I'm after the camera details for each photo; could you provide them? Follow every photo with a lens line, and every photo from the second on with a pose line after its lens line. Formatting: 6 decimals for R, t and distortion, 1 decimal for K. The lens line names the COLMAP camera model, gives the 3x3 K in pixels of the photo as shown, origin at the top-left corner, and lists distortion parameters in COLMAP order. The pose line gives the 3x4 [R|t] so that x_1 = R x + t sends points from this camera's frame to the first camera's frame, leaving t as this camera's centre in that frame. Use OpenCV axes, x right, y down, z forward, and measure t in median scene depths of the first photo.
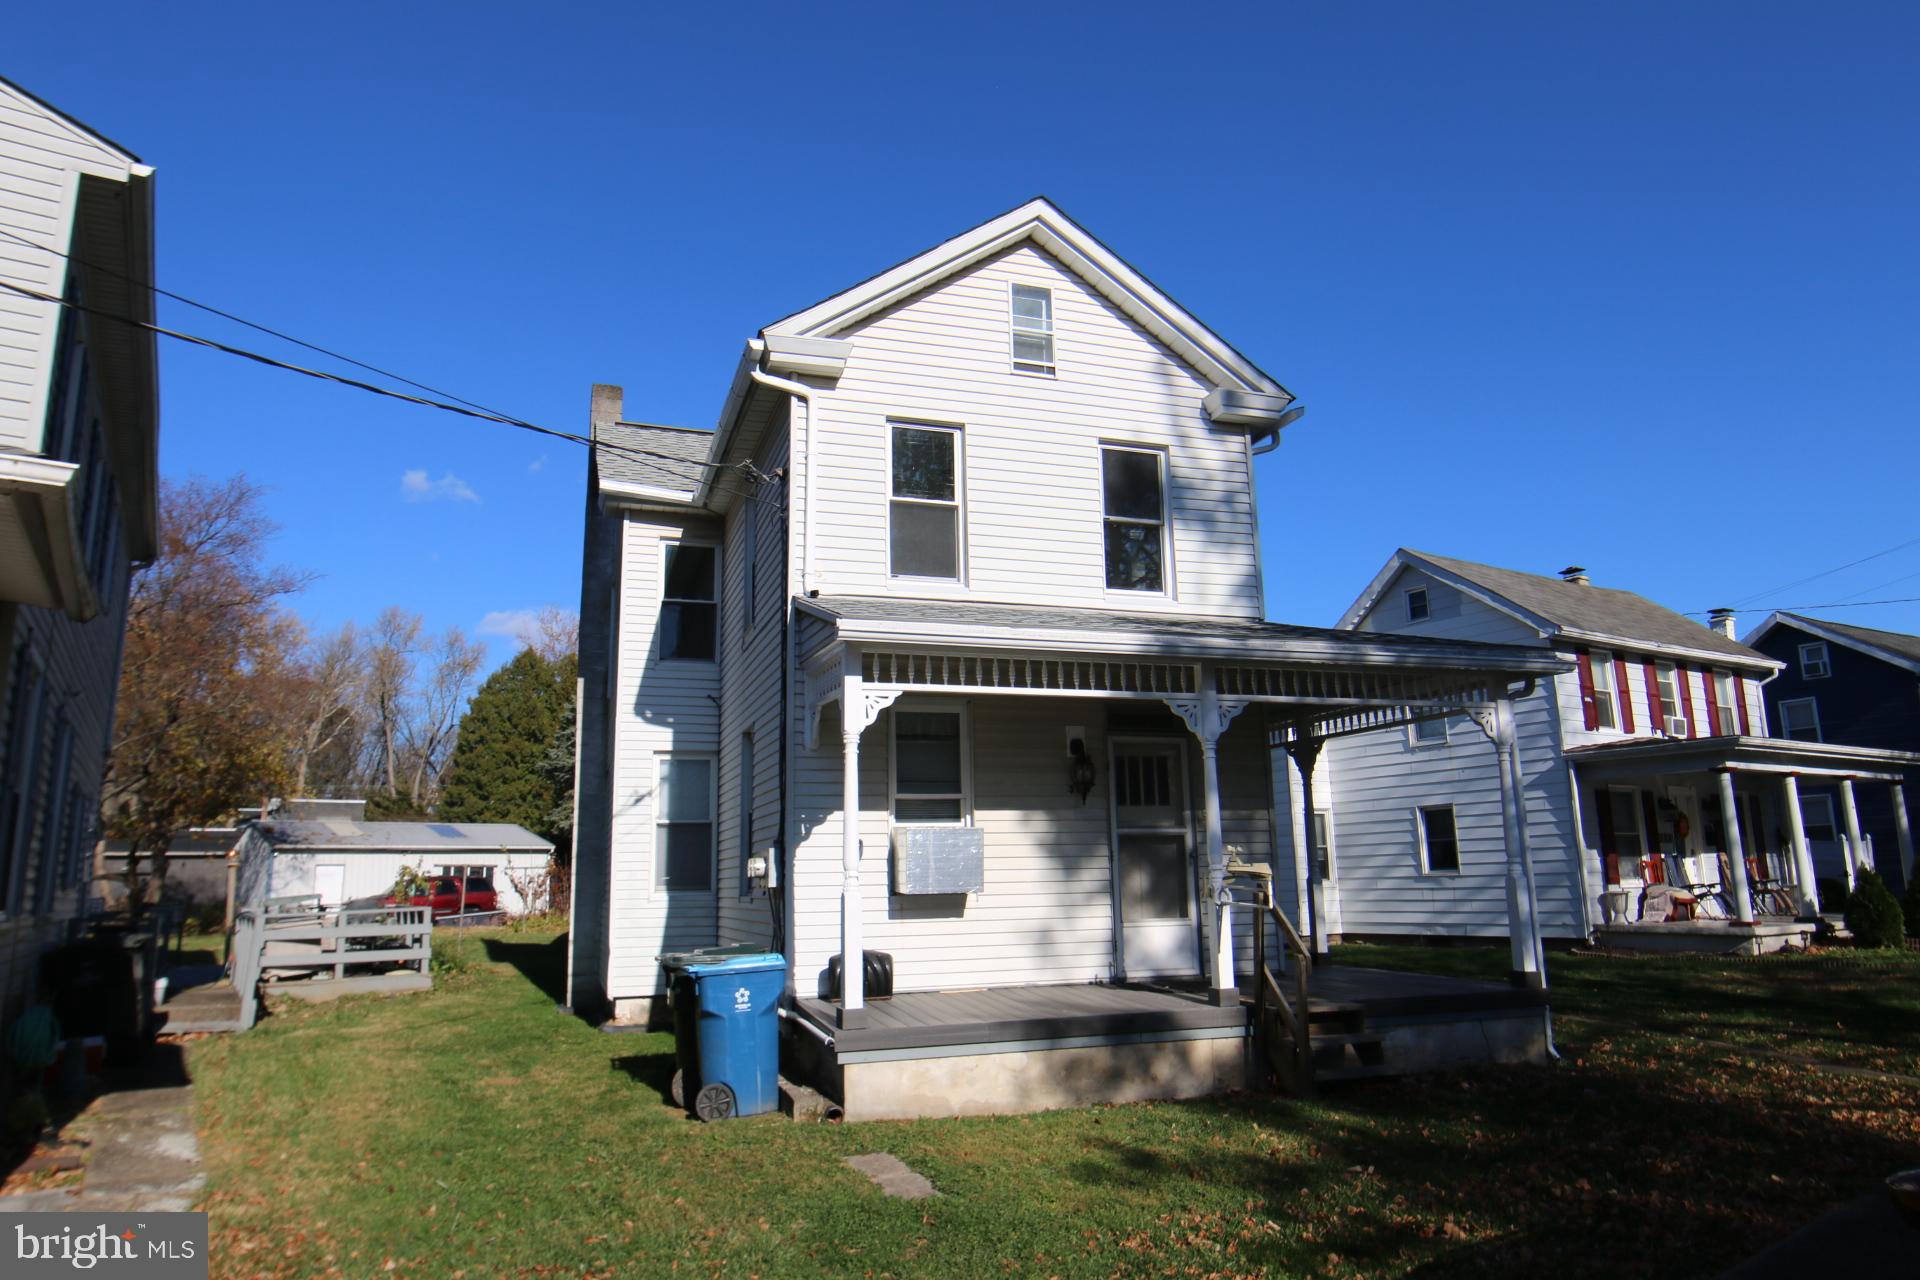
lens RADIAL K [[1225.2, 0, 957.2], [0, 1225.2, 650.3], [0, 0, 1]] dist [-0.005428, -0.001599]
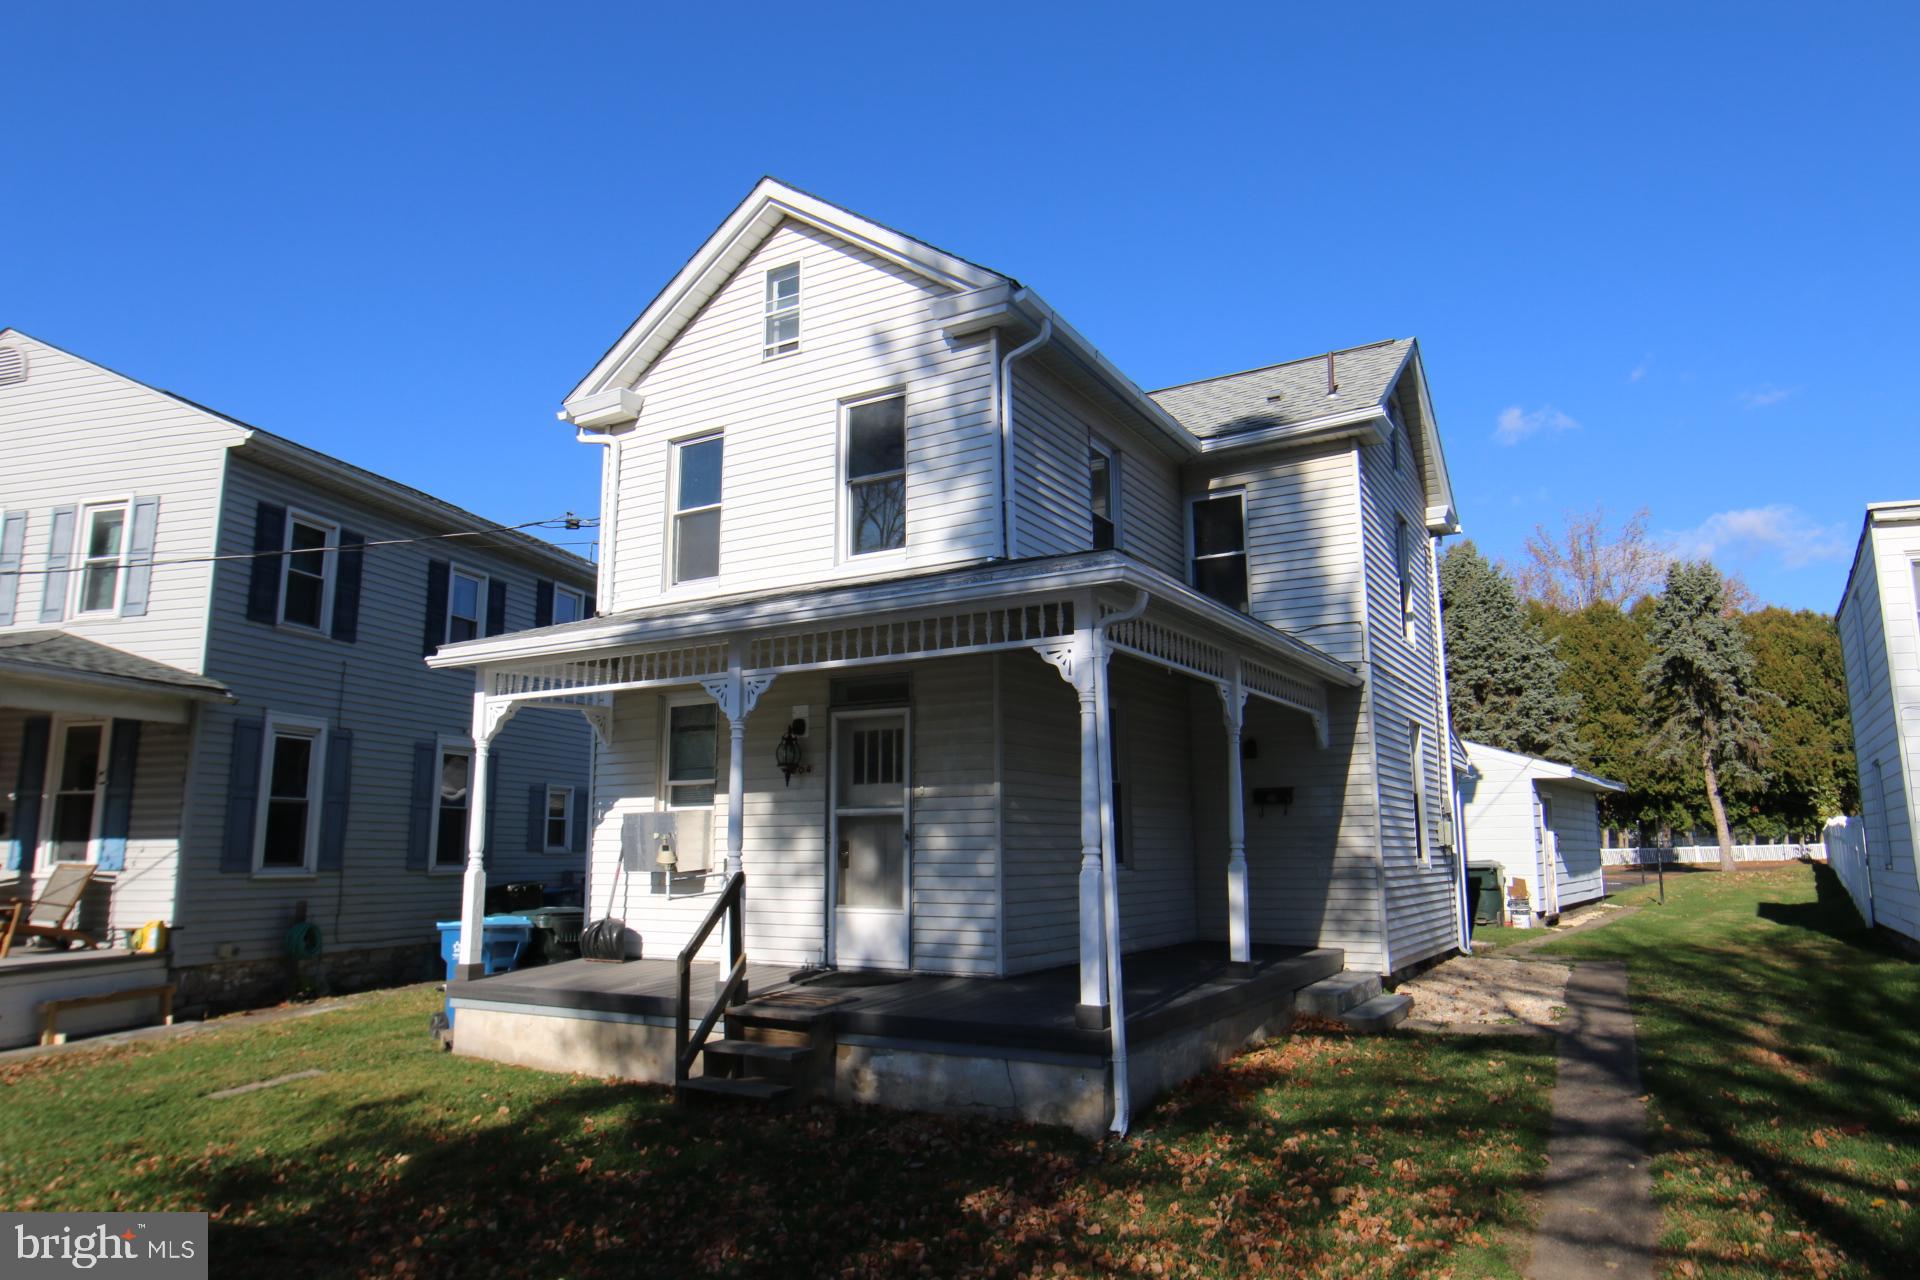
lens RADIAL K [[1196.5, 0, 954.5], [0, 1196.5, 658.3], [0, 0, 1]] dist [-0.001429, -0.021029]
pose [[0.656340, -0.101408, -0.747619, 0.898005], [0.135112, 0.990705, -0.015766, 0.055761], [0.742269, -0.090664, 0.663940, 0.455799]]
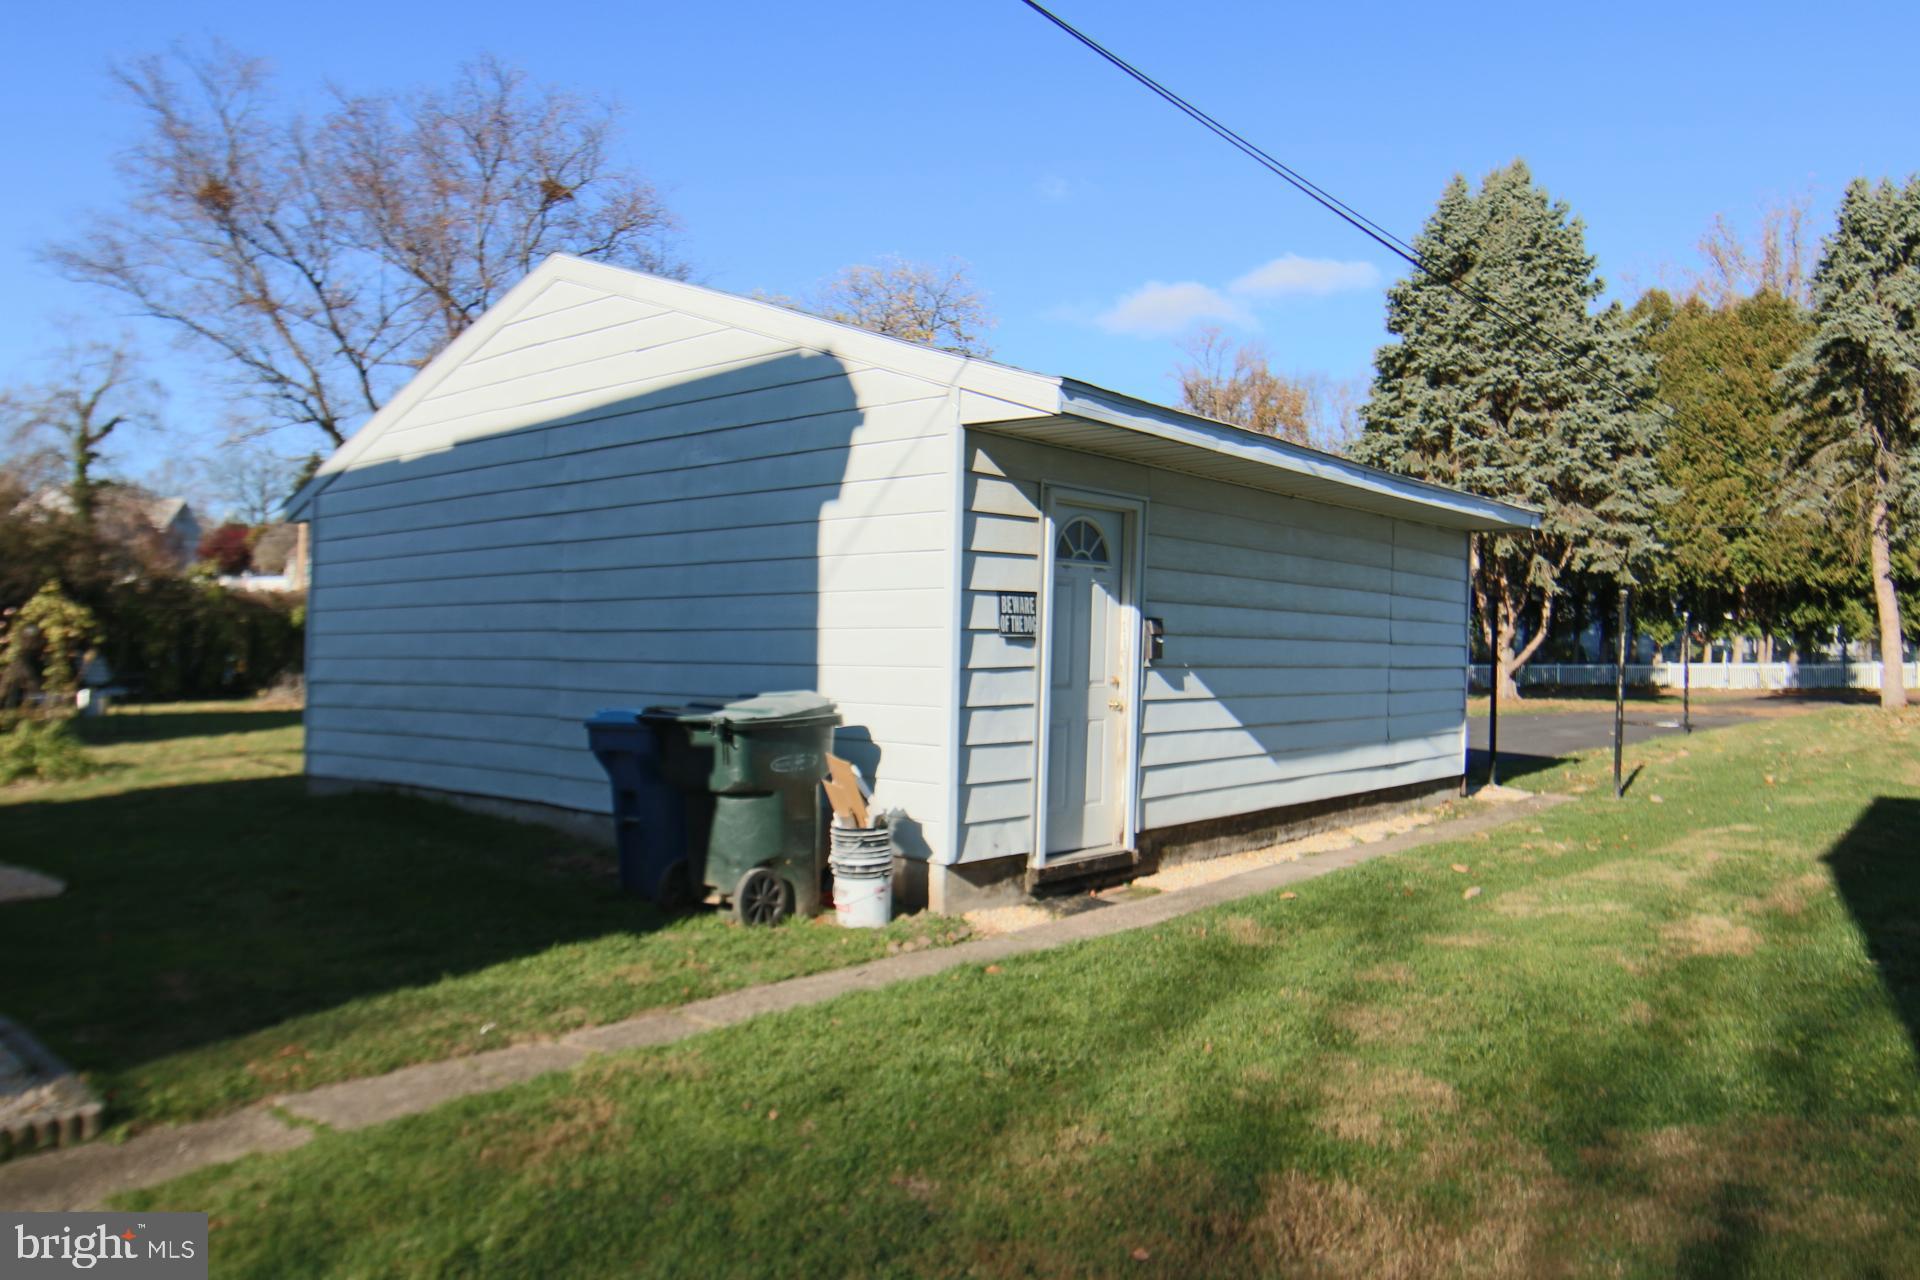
lens RADIAL K [[1337.1, 0, 960.0], [0, 1337.1, 640.0], [0, 0, 1]] dist [-0.011700, -0.005262]
pose [[0.592435, 0.023009, -0.805289, 0.555033], [0.128795, 0.984030, 0.122868, 0.366818], [0.795256, -0.176509, 0.580011, 2.032671]]
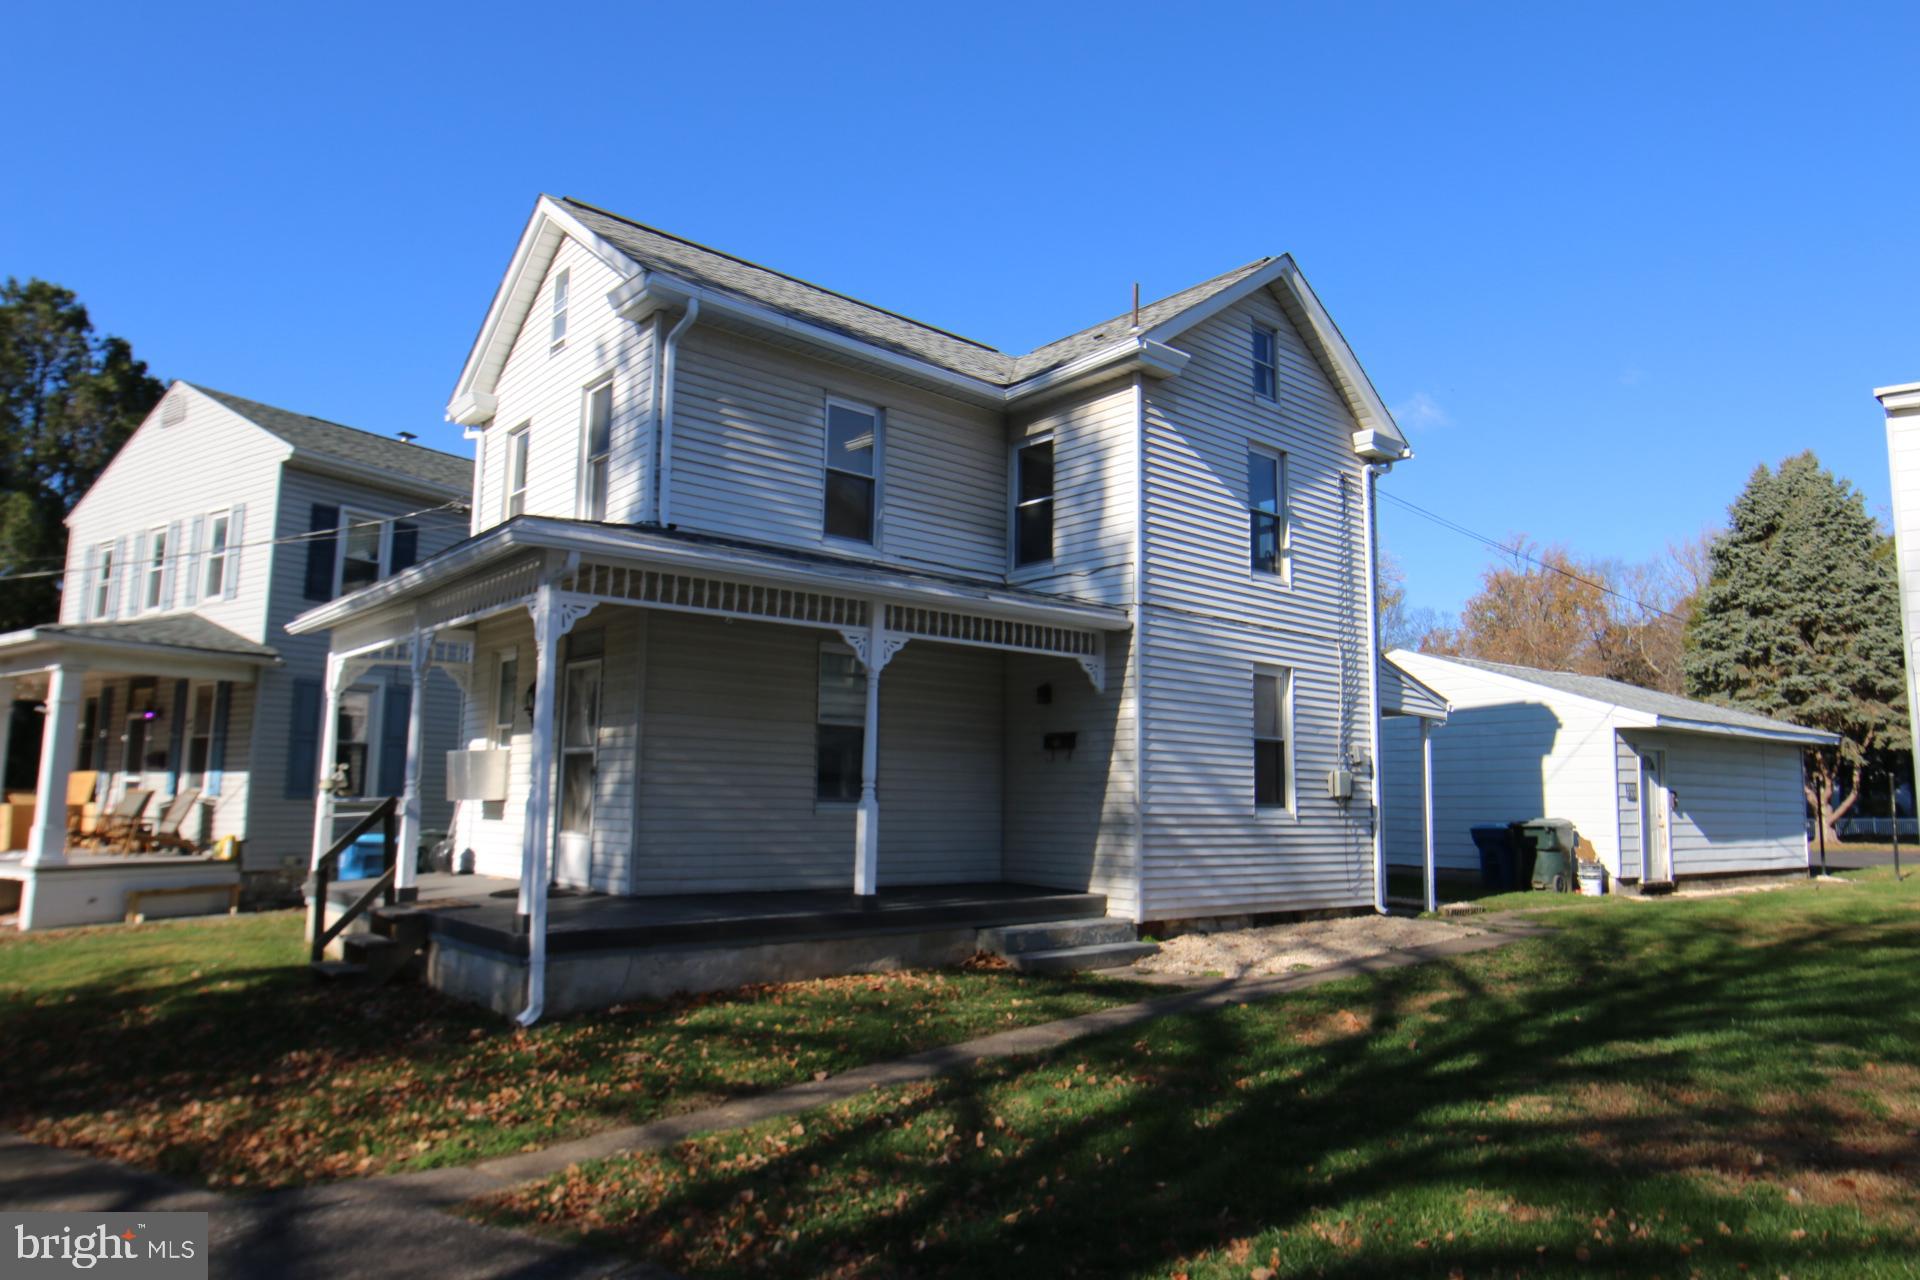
lens RADIAL K [[1196.5, 0, 954.5], [0, 1196.5, 658.3], [0, 0, 1]] dist [-0.001429, -0.021029]
pose [[0.384258, -0.083308, -0.919460, 1.252708], [0.152574, 0.987957, -0.025750, 0.145934], [0.910531, -0.130391, 0.392340, 0.903162]]
